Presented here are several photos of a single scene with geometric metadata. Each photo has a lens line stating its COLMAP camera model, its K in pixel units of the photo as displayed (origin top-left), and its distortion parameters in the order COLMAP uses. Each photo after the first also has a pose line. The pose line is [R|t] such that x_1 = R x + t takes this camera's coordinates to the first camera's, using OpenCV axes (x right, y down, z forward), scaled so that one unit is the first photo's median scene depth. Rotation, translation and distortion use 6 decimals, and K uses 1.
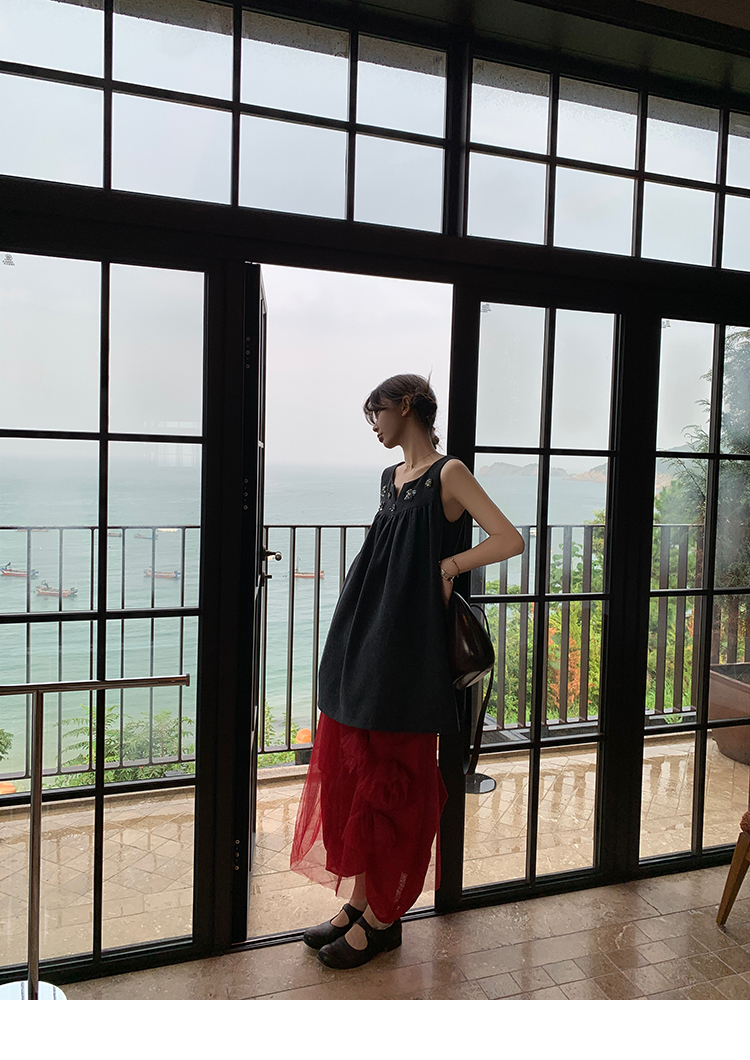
lens RADIAL K [[1117.1, 0, 375.2], [0, 1117.1, 513.1], [0, 0, 1]] dist [0.011160, 0.001358]
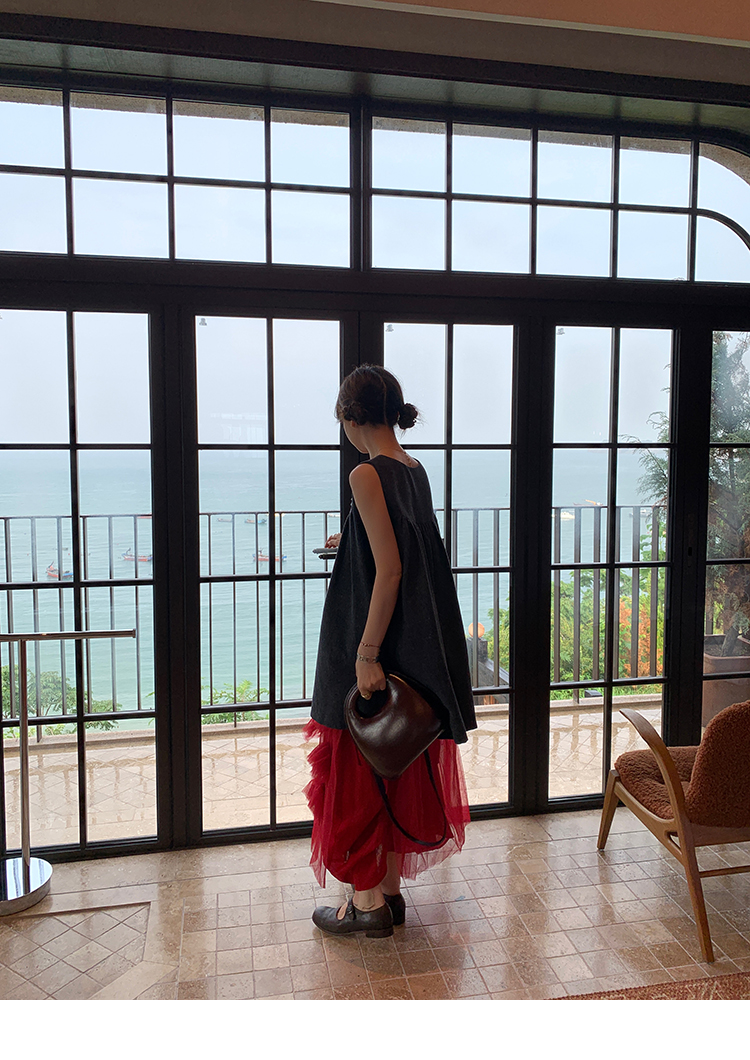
lens RADIAL K [[822.0, 0, 359.7], [0, 822.0, 510.8], [0, 0, 1]] dist [0.018066, 0.008140]
pose [[0.968767, -0.014829, -0.247527, 0.277584], [0.018295, 0.999764, 0.011708, 0.000641], [0.247295, -0.015871, 0.968810, 0.138711]]
